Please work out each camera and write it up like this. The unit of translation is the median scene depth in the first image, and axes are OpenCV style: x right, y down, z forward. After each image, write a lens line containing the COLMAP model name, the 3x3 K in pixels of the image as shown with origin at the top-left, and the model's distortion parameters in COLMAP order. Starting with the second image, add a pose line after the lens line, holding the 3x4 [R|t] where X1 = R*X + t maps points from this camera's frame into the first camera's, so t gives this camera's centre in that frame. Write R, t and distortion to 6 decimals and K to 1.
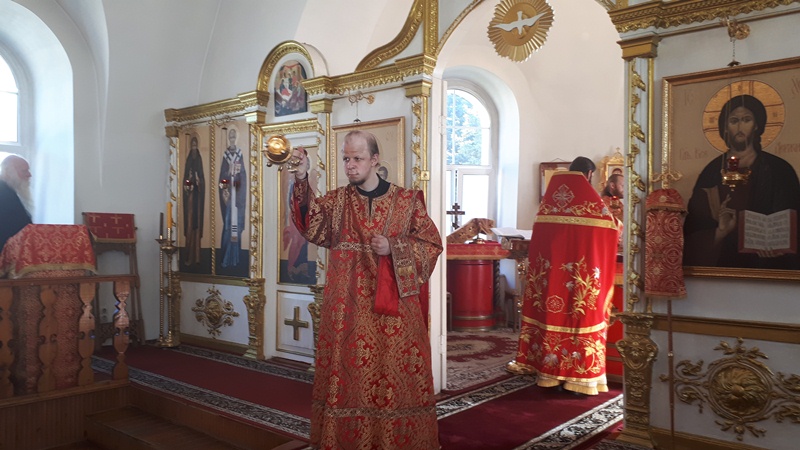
lens RADIAL K [[636.4, 0, 394.1], [0, 636.4, 226.3], [0, 0, 1]] dist [0.120963, -0.204627]
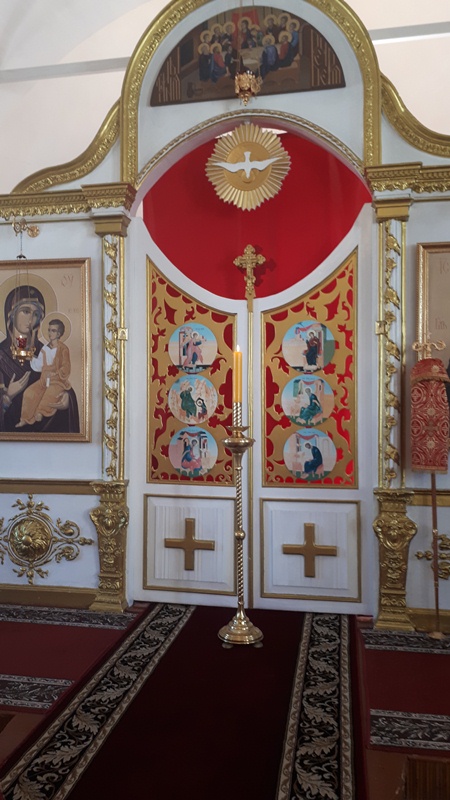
lens RADIAL K [[635.4, 0, 215.6], [0, 635.4, 388.3], [0, 0, 1]] dist [0.052640, -0.077179]
pose [[0.871022, 0.005884, 0.491209, -0.231460], [0.000095, 0.999926, -0.012146, -0.001468], [-0.491244, 0.010627, 0.870957, 0.234171]]
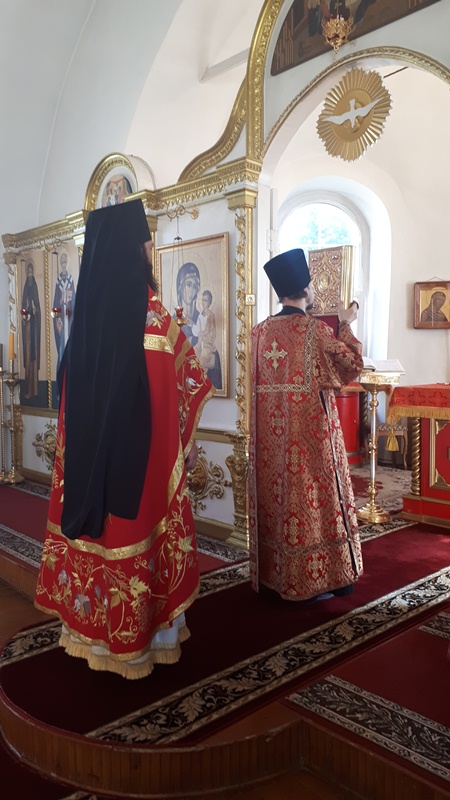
lens RADIAL K [[636.4, 0, 220.7], [0, 636.4, 381.2], [0, 0, 1]] dist [0.120963, -0.204627]
pose [[0.993173, -0.002943, -0.116612, 0.105922], [0.008000, 0.999046, 0.042921, -0.005145], [0.116375, -0.043561, 0.992250, 0.115175]]
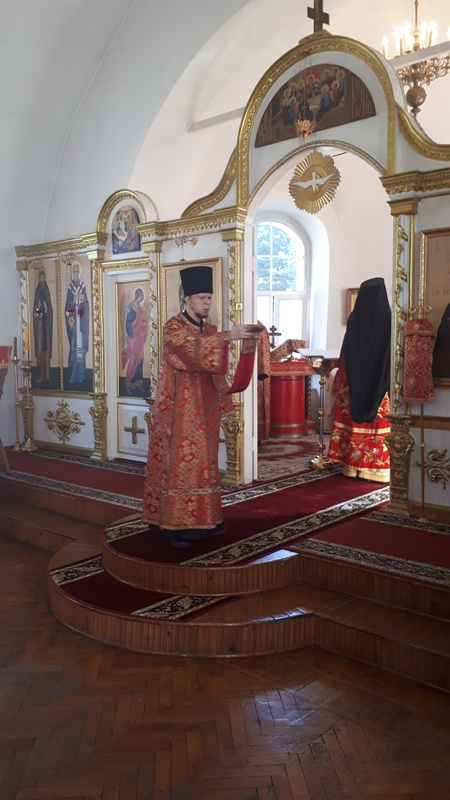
lens RADIAL K [[636.4, 0, 220.7], [0, 636.4, 381.2], [0, 0, 1]] dist [0.120963, -0.204627]
pose [[0.999958, -0.007703, -0.005053, 0.017886], [0.007983, 0.998297, 0.057788, -0.007565], [0.004600, -0.057826, 0.998316, -0.214433]]
